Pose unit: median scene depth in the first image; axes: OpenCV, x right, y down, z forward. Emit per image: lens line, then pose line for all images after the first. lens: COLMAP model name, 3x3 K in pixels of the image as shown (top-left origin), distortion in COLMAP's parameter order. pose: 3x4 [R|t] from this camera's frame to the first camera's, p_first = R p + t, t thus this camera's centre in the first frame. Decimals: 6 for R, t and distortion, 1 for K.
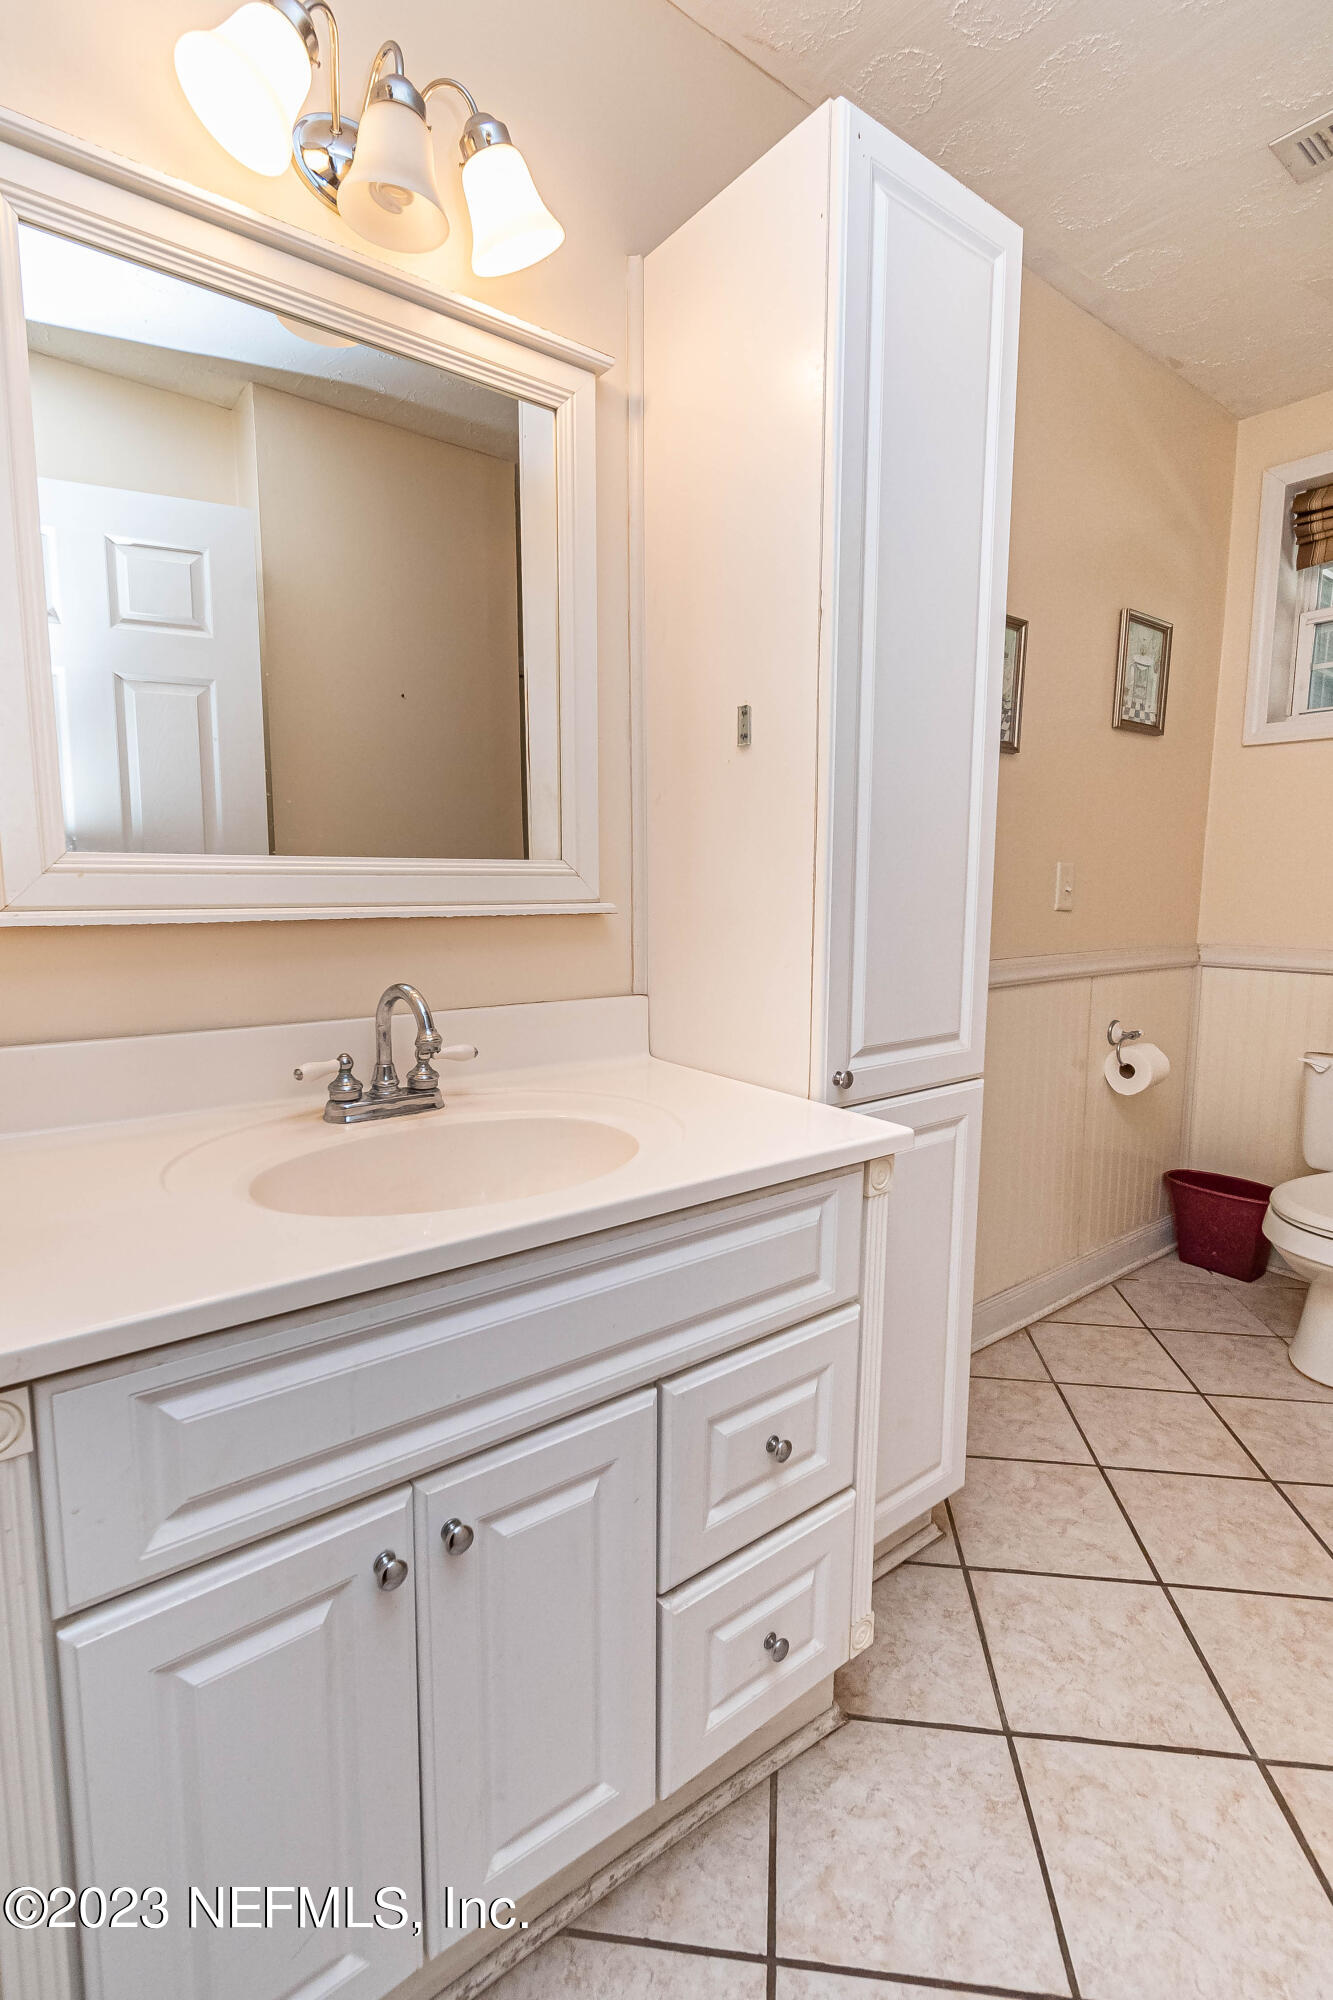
lens RADIAL K [[913.2, 0, 684.3], [0, 913.2, 1007.3], [0, 0, 1]] dist [0.007333, -0.003377]
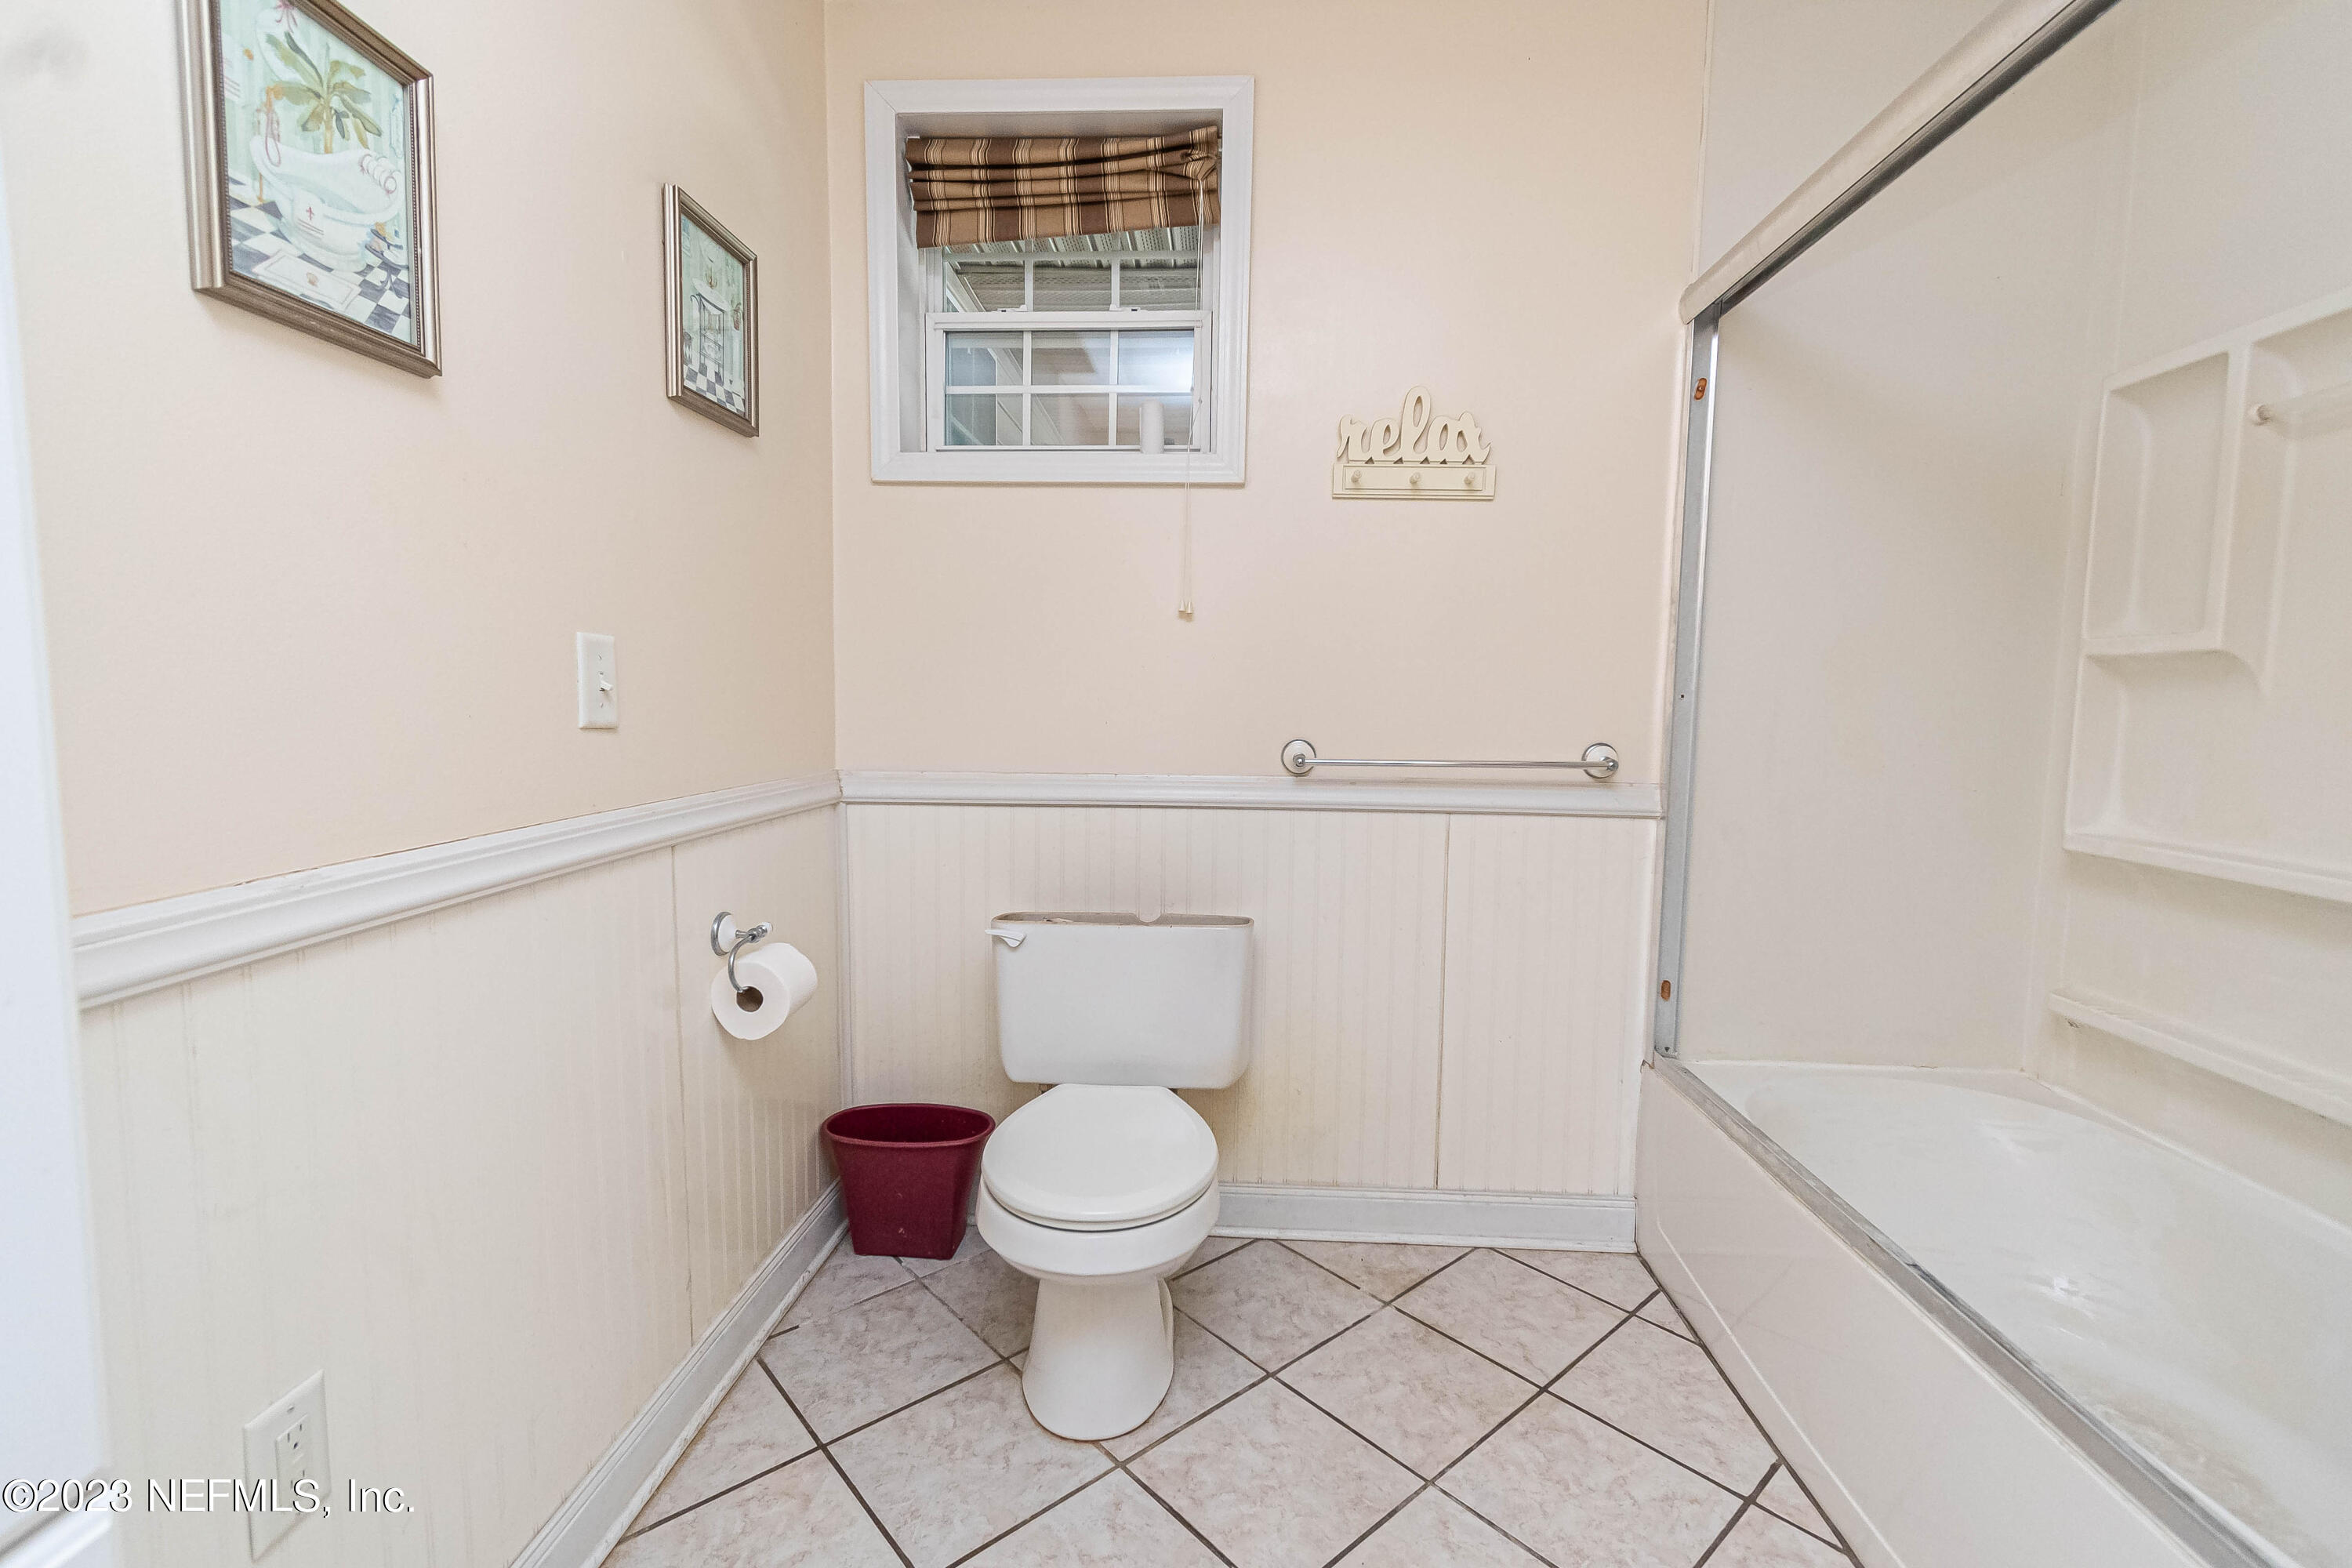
lens RADIAL K [[1073.9, 0, 1196.9], [0, 1073.9, 784.8], [0, 0, 1]] dist [0.007333, -0.003377]
pose [[0.661851, -0.058924, 0.747316, 0.166279], [0.087919, 0.996127, 0.000677, -0.040852], [-0.744462, 0.065255, 0.664468, 0.319252]]
